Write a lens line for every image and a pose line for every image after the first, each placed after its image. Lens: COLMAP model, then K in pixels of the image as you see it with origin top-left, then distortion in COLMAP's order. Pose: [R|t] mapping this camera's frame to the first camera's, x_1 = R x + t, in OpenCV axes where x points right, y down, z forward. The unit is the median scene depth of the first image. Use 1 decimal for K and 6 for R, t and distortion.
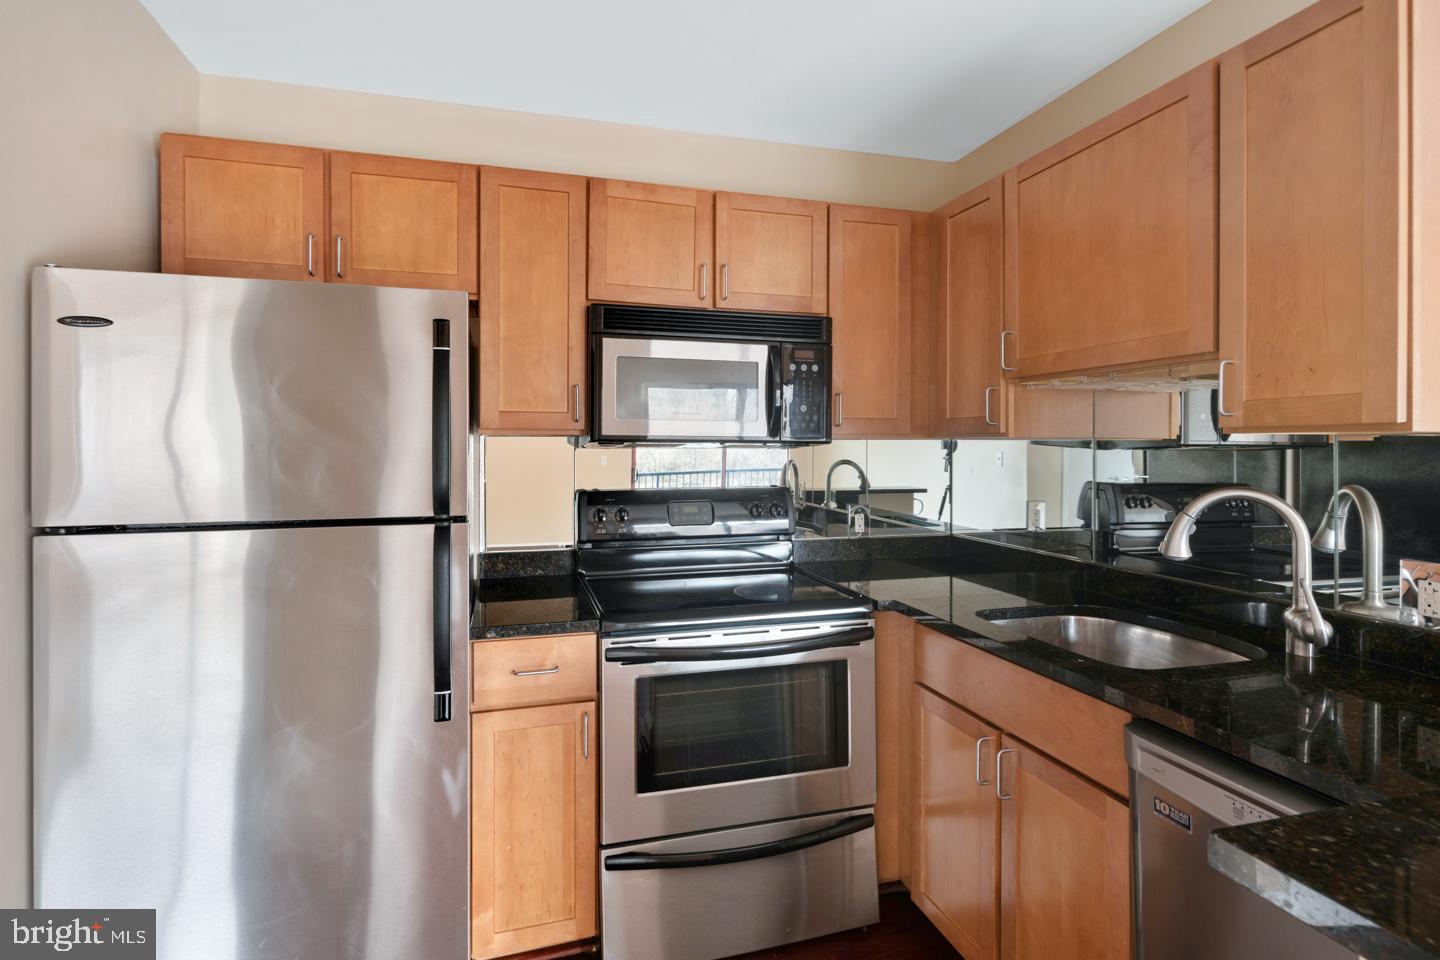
lens RADIAL K [[713.5, 0, 687.3], [0, 713.5, 444.1], [0, 0, 1]] dist [0.006201, -0.004367]
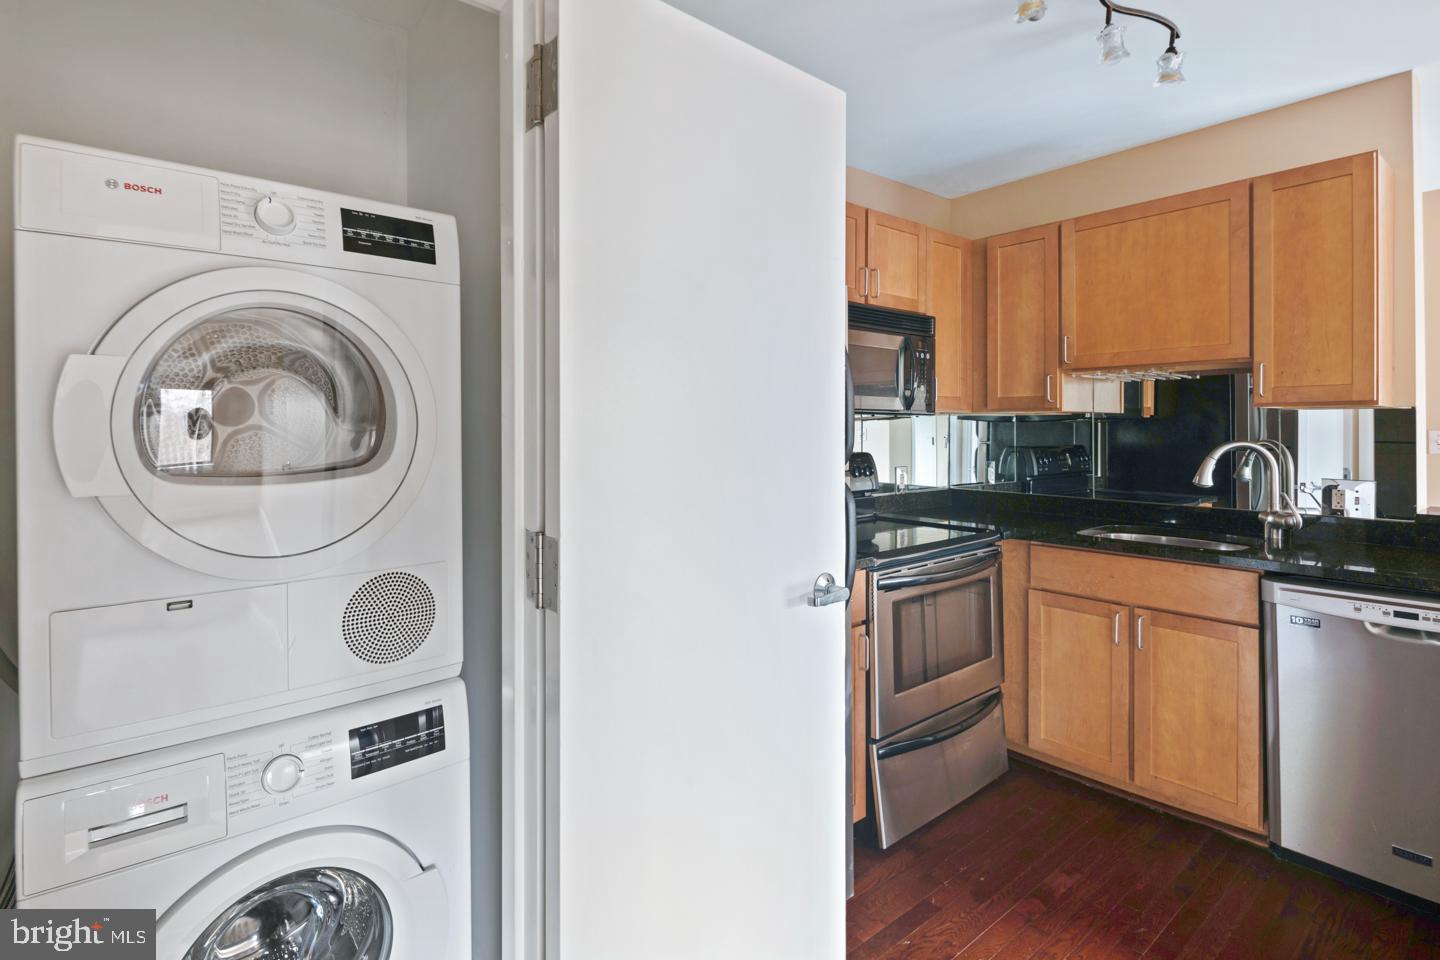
lens RADIAL K [[713.5, 0, 712.8], [0, 713.5, 427.2], [0, 0, 1]] dist [0.006201, -0.004367]
pose [[0.914766, -0.003830, 0.403966, -0.782753], [0.002826, 0.999991, 0.003082, 0.017088], [-0.403974, -0.001678, 0.914769, -0.009304]]
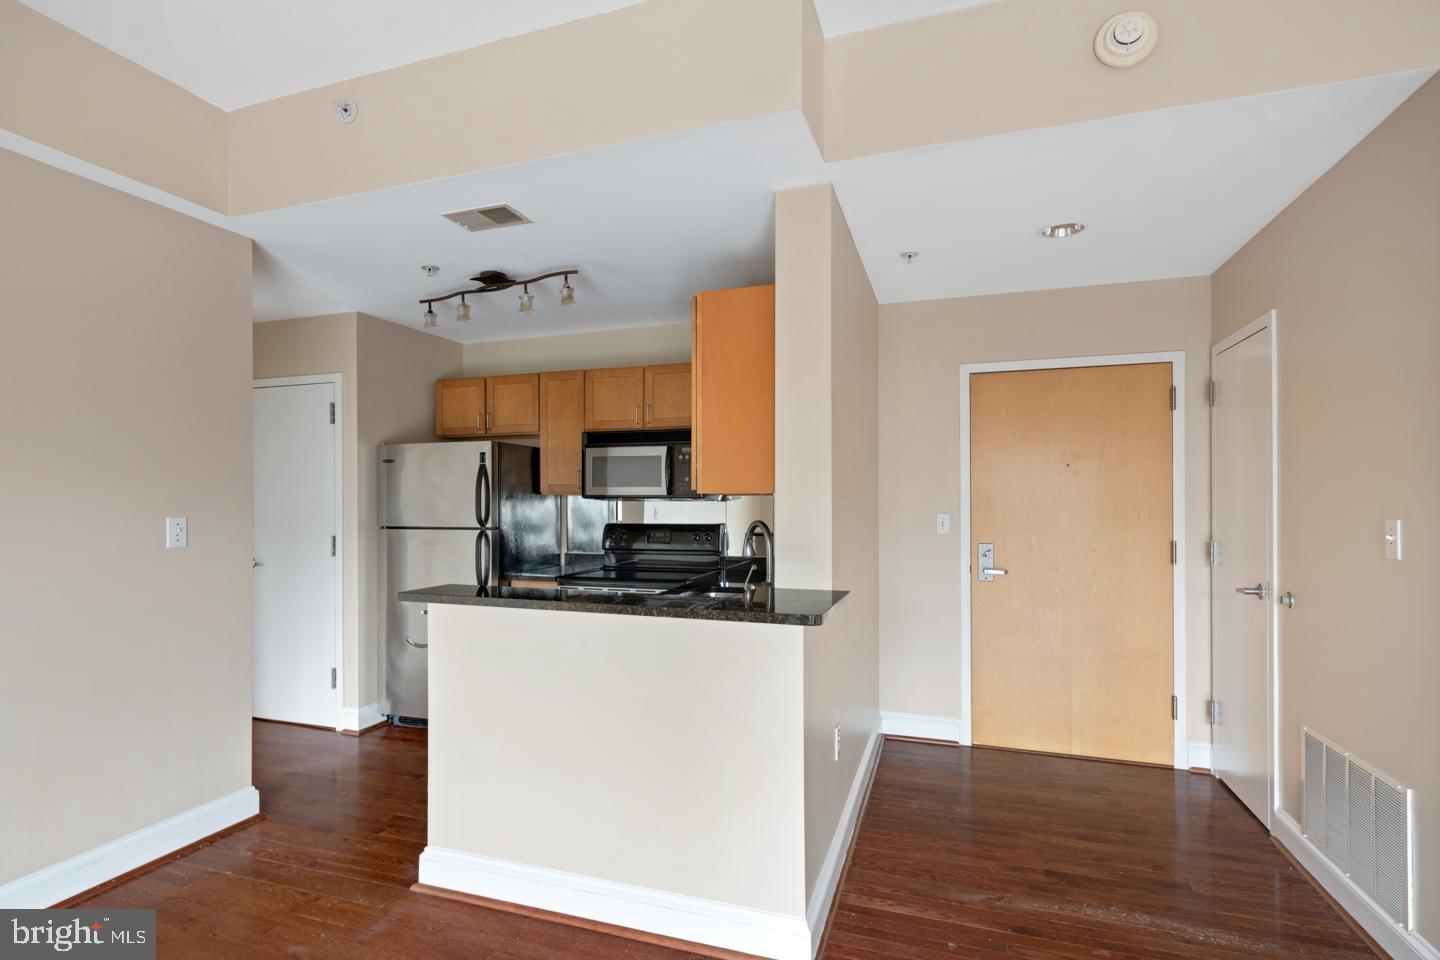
lens RADIAL K [[713.5, 0, 690.5], [0, 713.5, 501.3], [0, 0, 1]] dist [0.006201, -0.004367]
pose [[0.826083, -0.001146, -0.563548, 1.359473], [0.004385, 0.999981, 0.004394, -0.002885], [0.563532, -0.006101, 0.826072, -0.565624]]
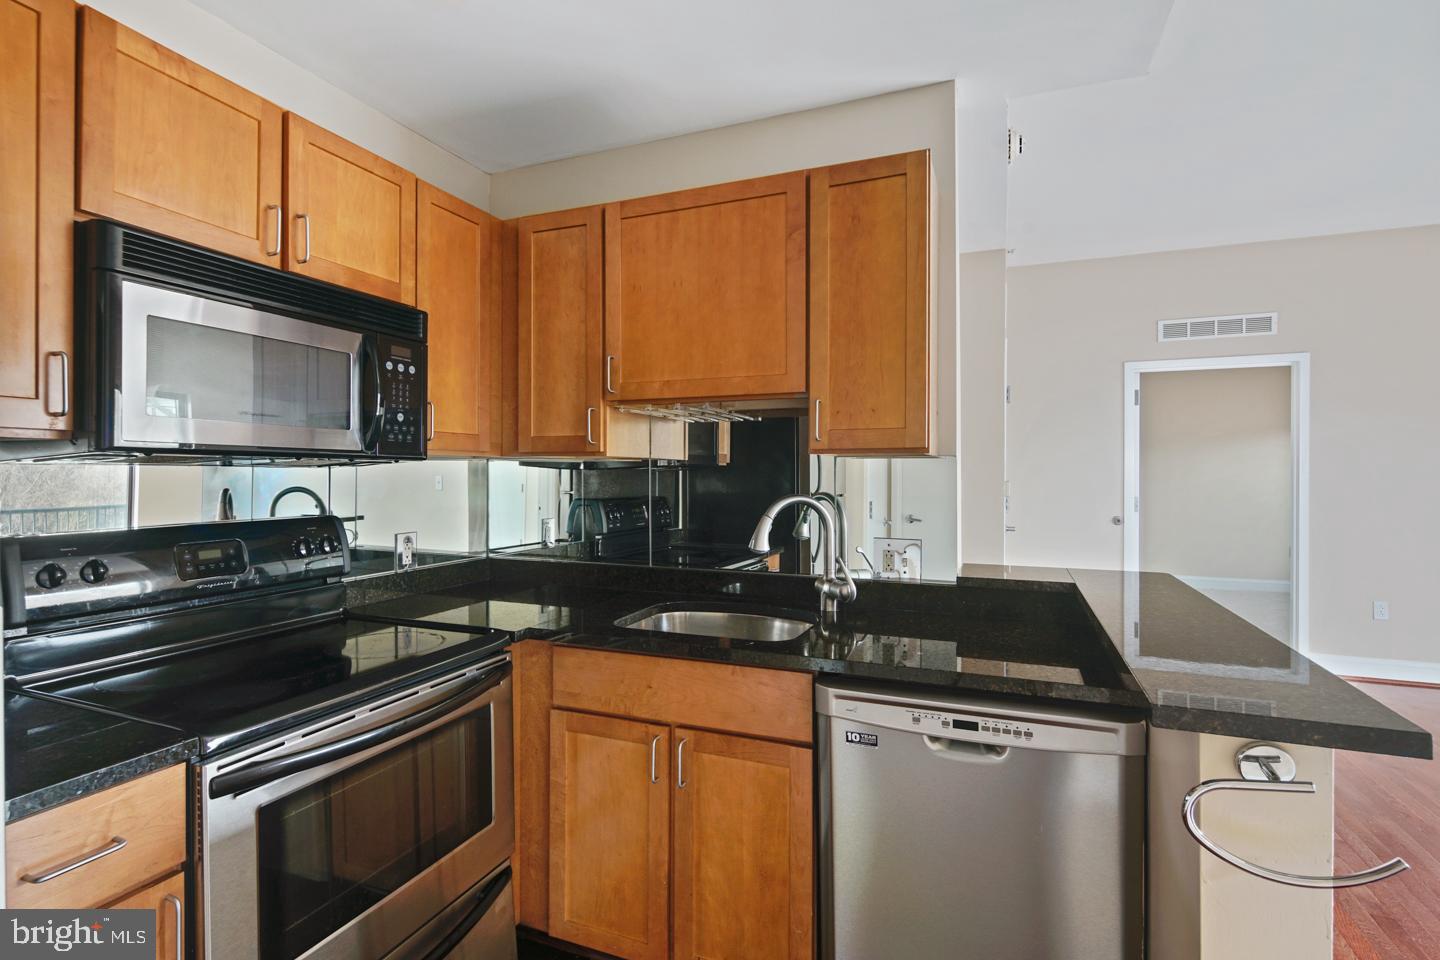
lens RADIAL K [[713.5, 0, 710.3], [0, 713.5, 474.7], [0, 0, 1]] dist [0.006201, -0.004367]
pose [[0.610410, -0.003321, 0.792079, -0.309441], [-0.002020, 0.999981, 0.005749, 0.012402], [-0.792083, -0.005109, 0.610392, 0.241316]]
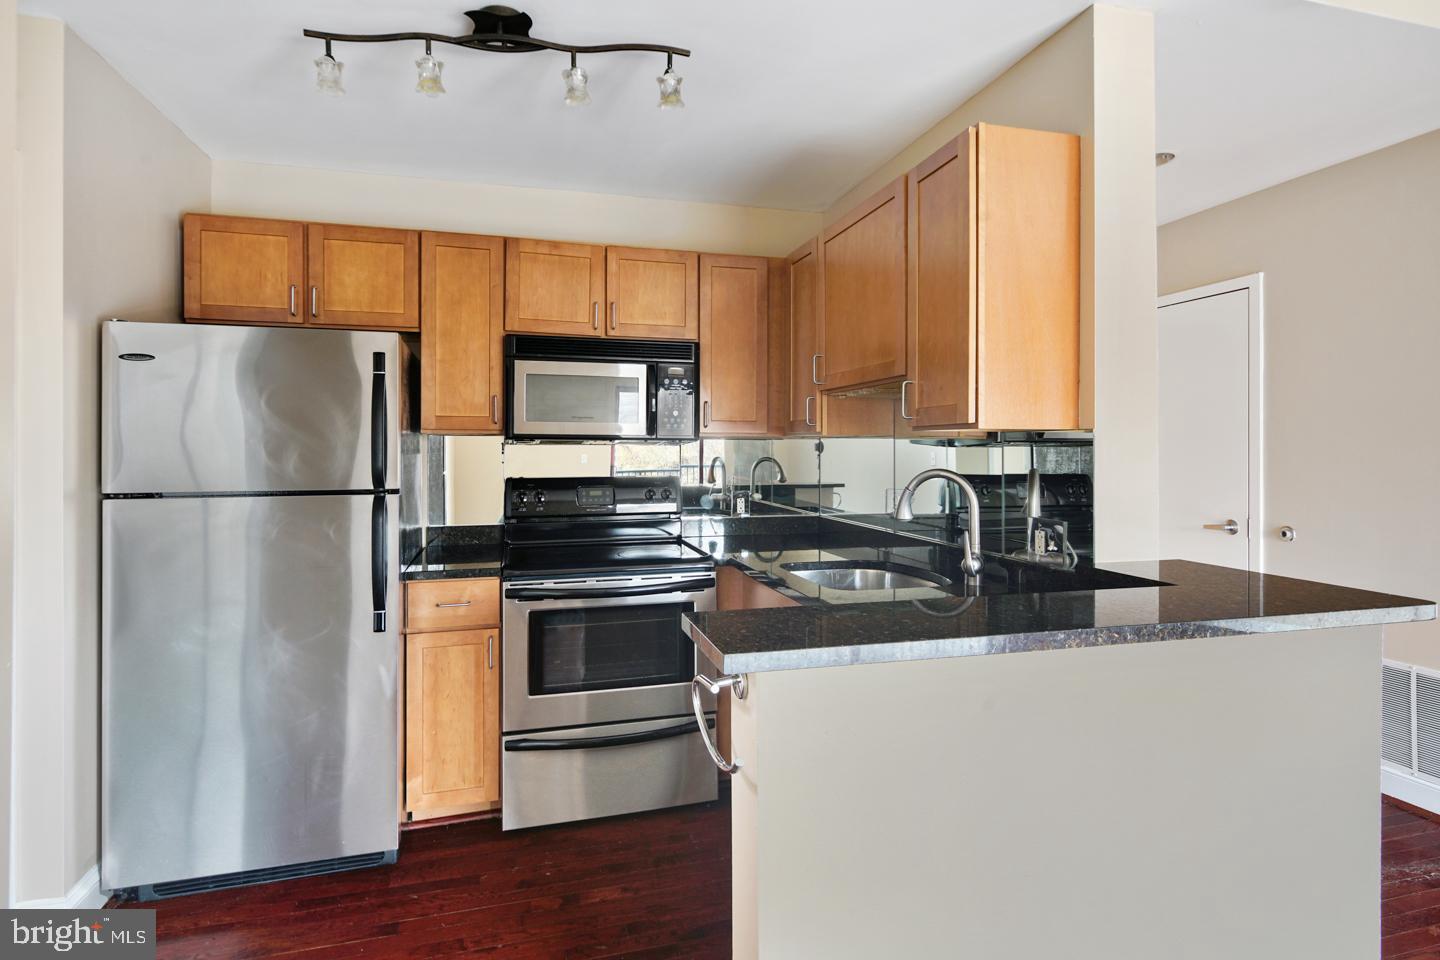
lens RADIAL K [[713.5, 0, 686.2], [0, 713.5, 447.3], [0, 0, 1]] dist [0.006201, -0.004367]
pose [[0.999915, -0.000187, -0.013050, 0.225930], [0.000183, 1.000000, -0.000335, 0.013464], [0.013050, 0.000333, 0.999915, -0.330104]]
